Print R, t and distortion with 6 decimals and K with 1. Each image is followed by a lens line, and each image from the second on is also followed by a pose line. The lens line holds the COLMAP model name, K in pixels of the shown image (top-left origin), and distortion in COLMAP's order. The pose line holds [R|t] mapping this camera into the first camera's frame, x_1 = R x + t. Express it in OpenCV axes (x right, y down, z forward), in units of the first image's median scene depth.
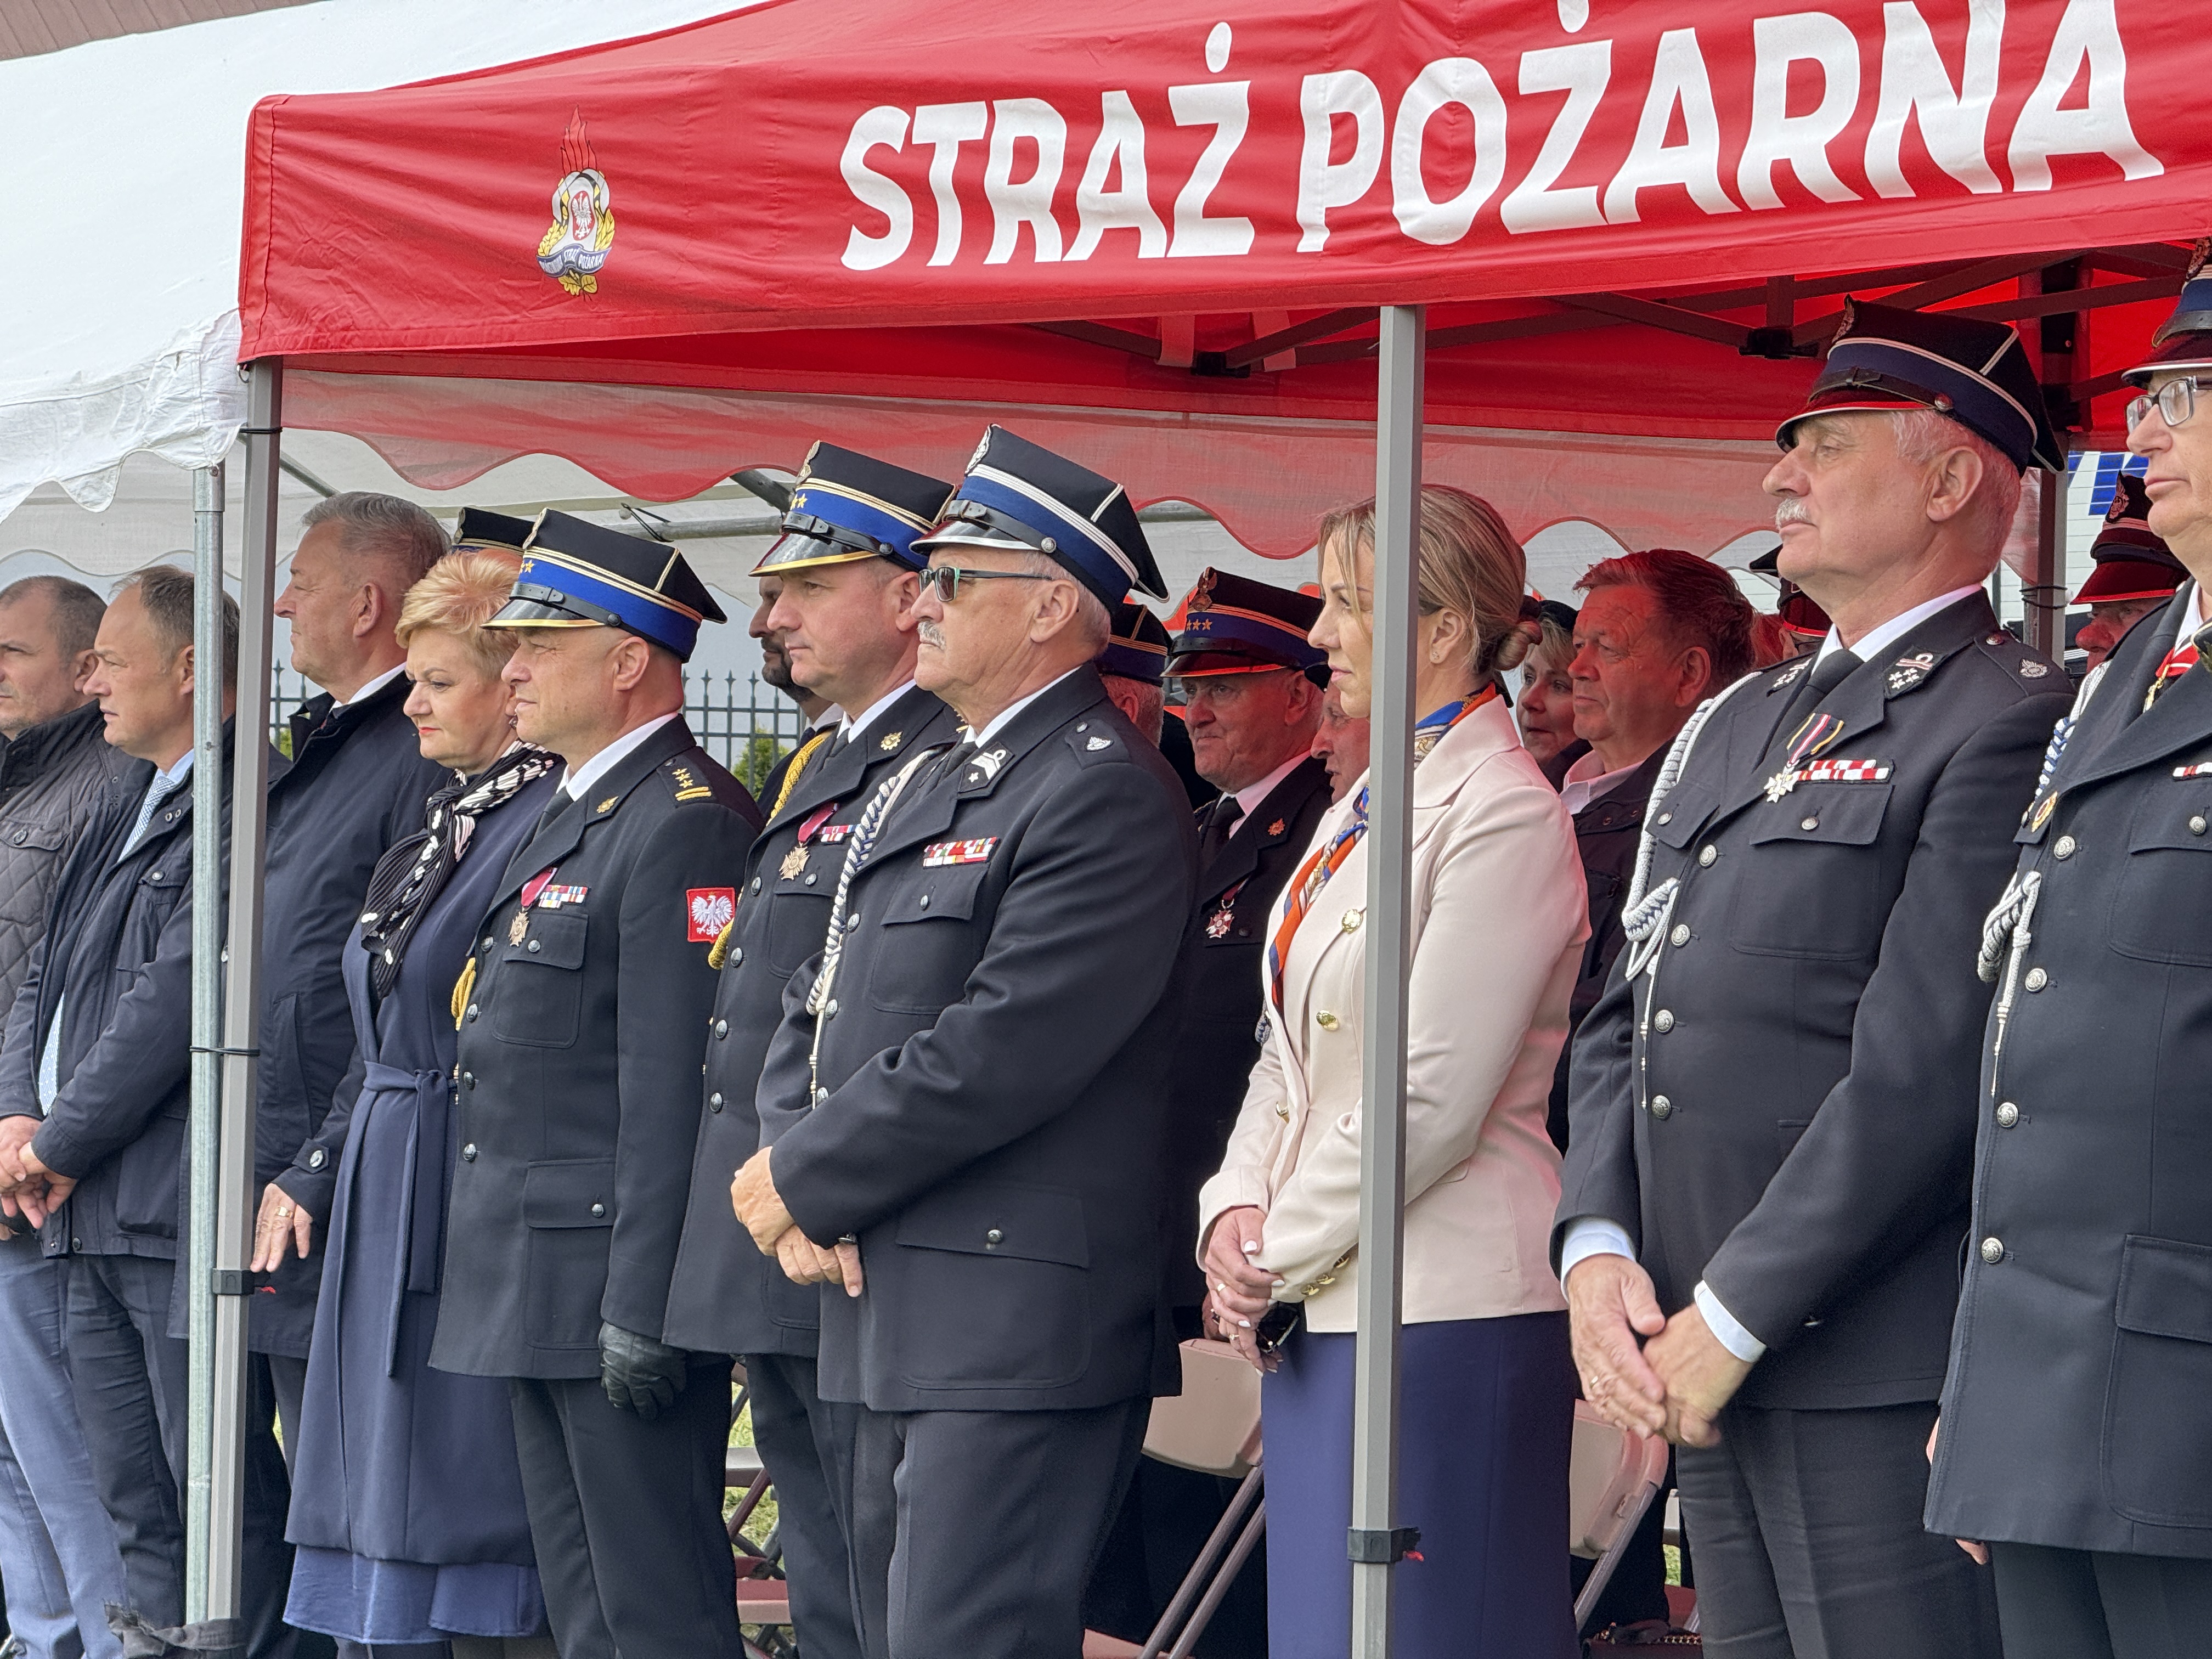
lens RADIAL K [[8052.5, 0, 1105.9], [0, 8052.5, 817.9], [0, 0, 1]] dist [0.352131, 0.000000]
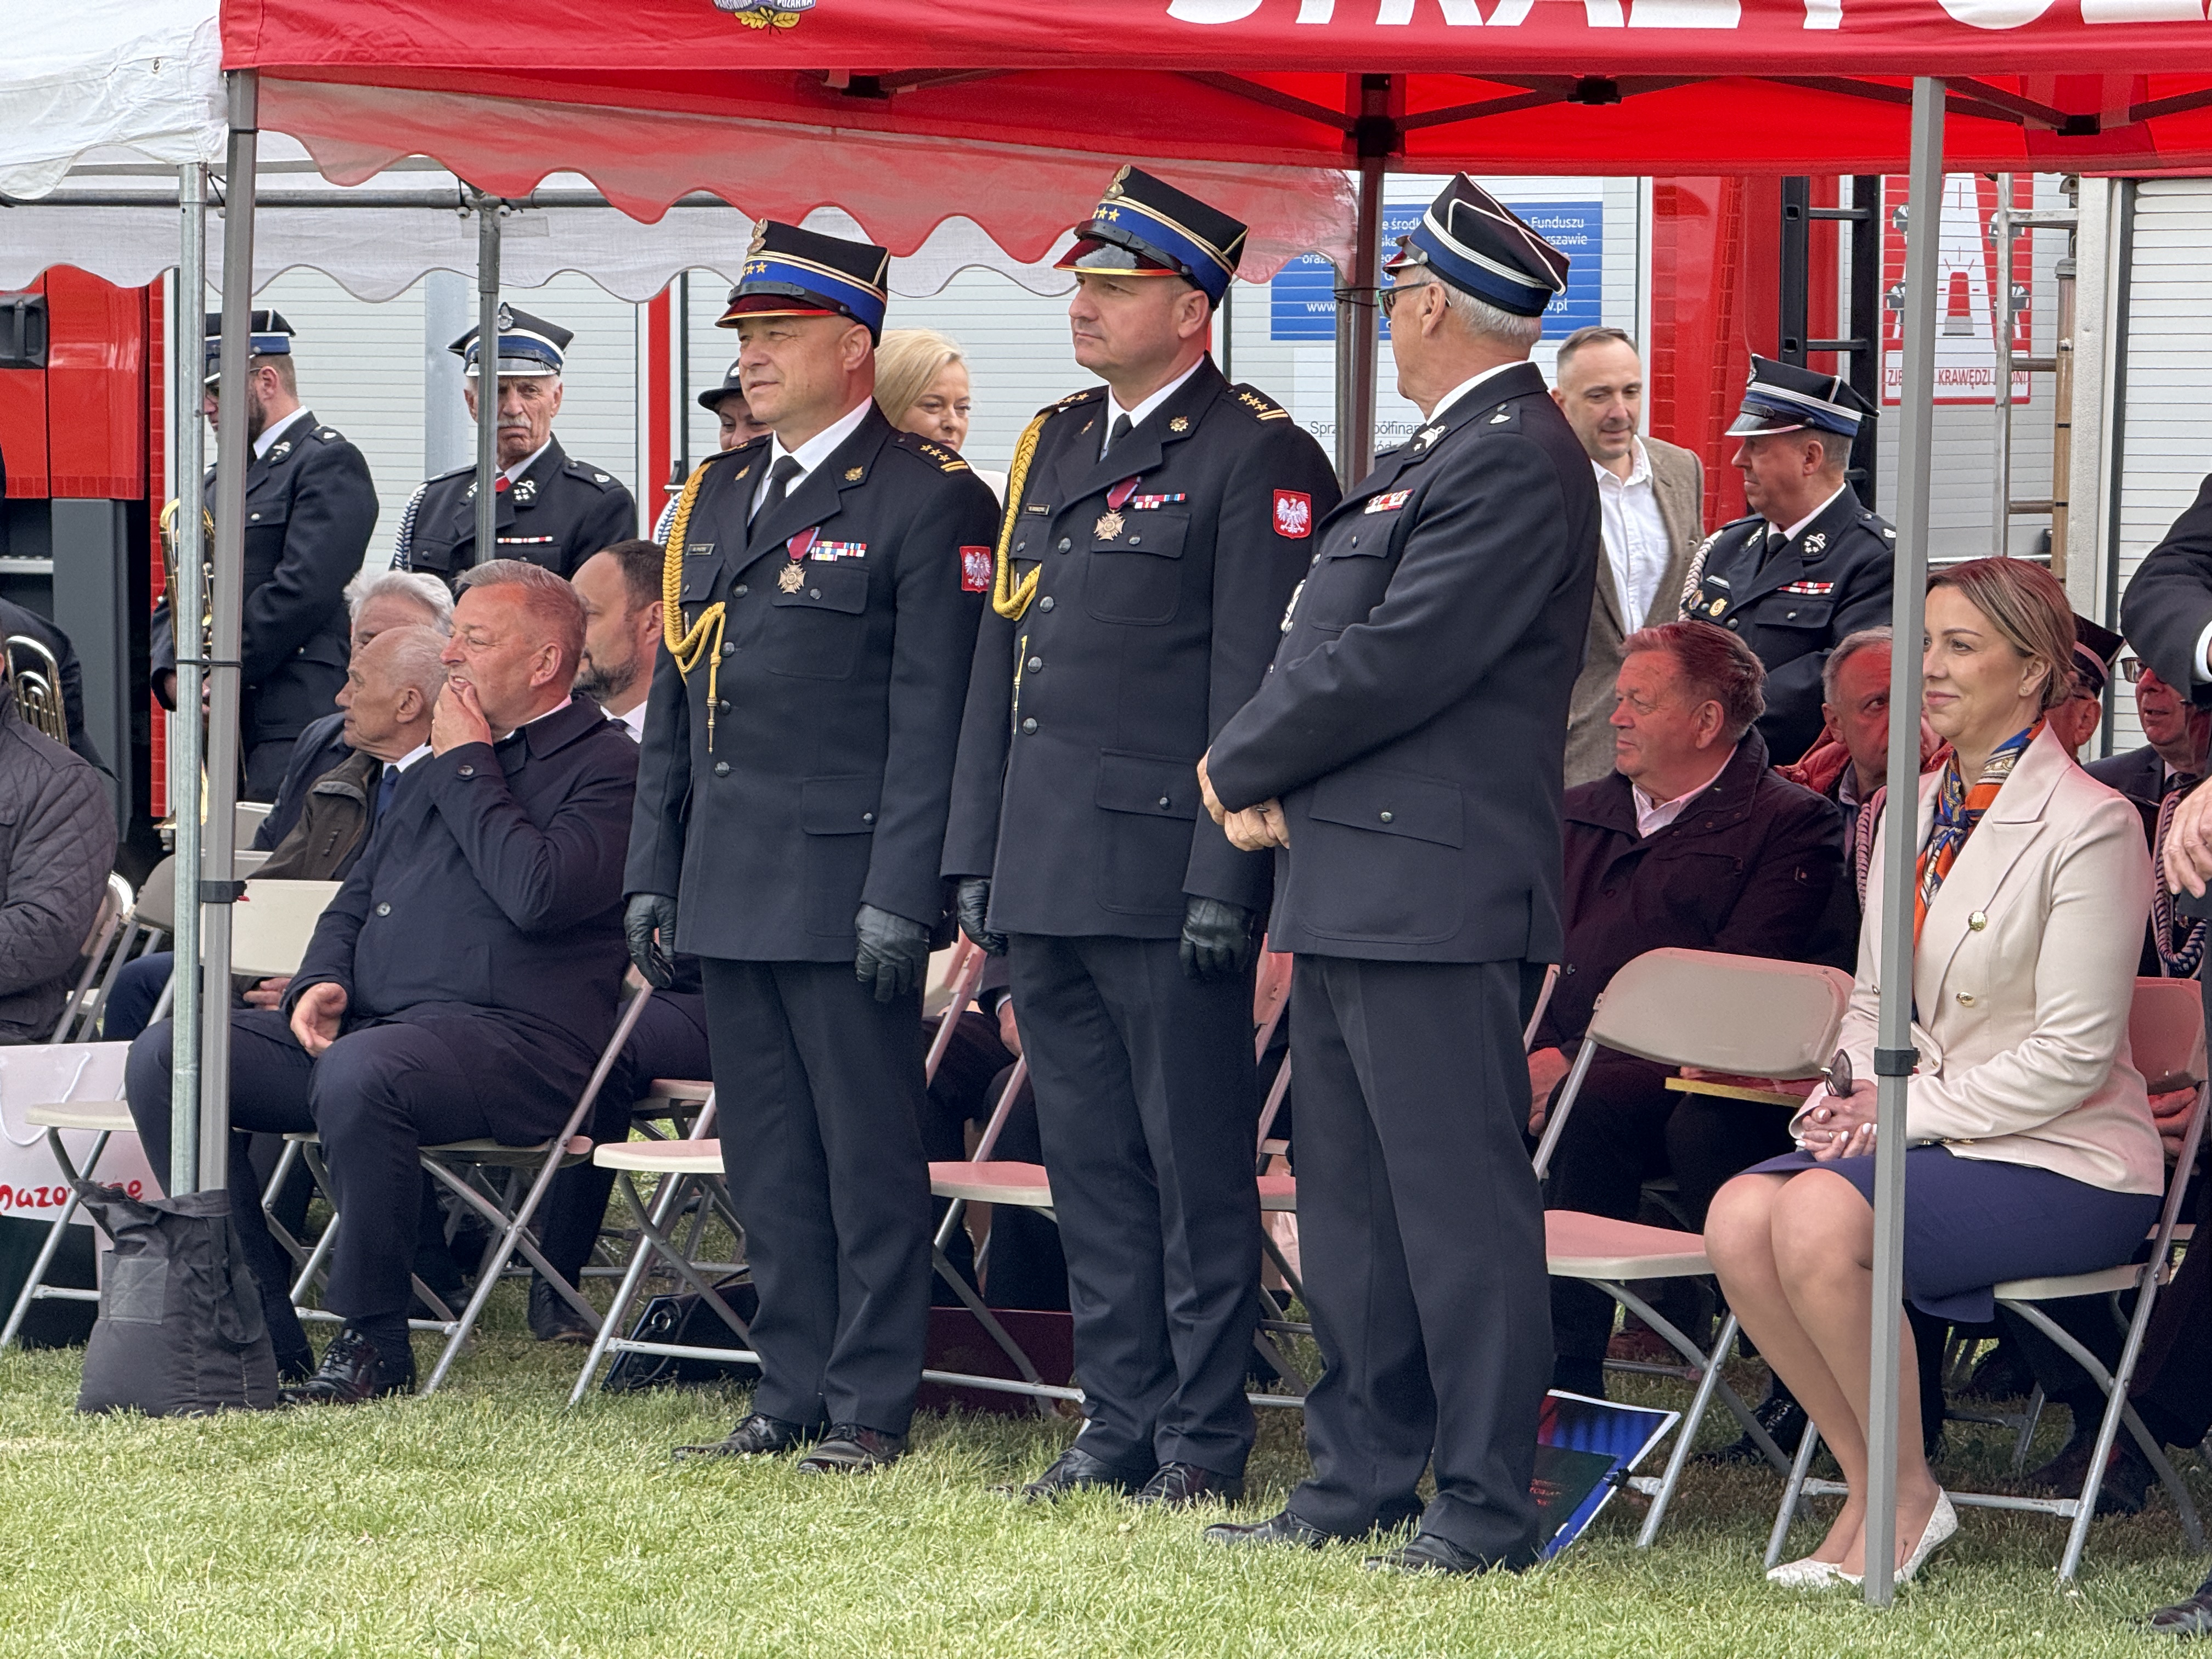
lens RADIAL K [[8052.5, 0, 1102.7], [0, 8052.5, 838.1], [0, 0, 1]] dist [0.352131, 0.000000]
pose [[0.923270, -0.011900, 0.383967, -0.457863], [-0.005571, 0.999000, 0.044359, -0.000667], [-0.384111, -0.043094, 0.922281, -0.088769]]
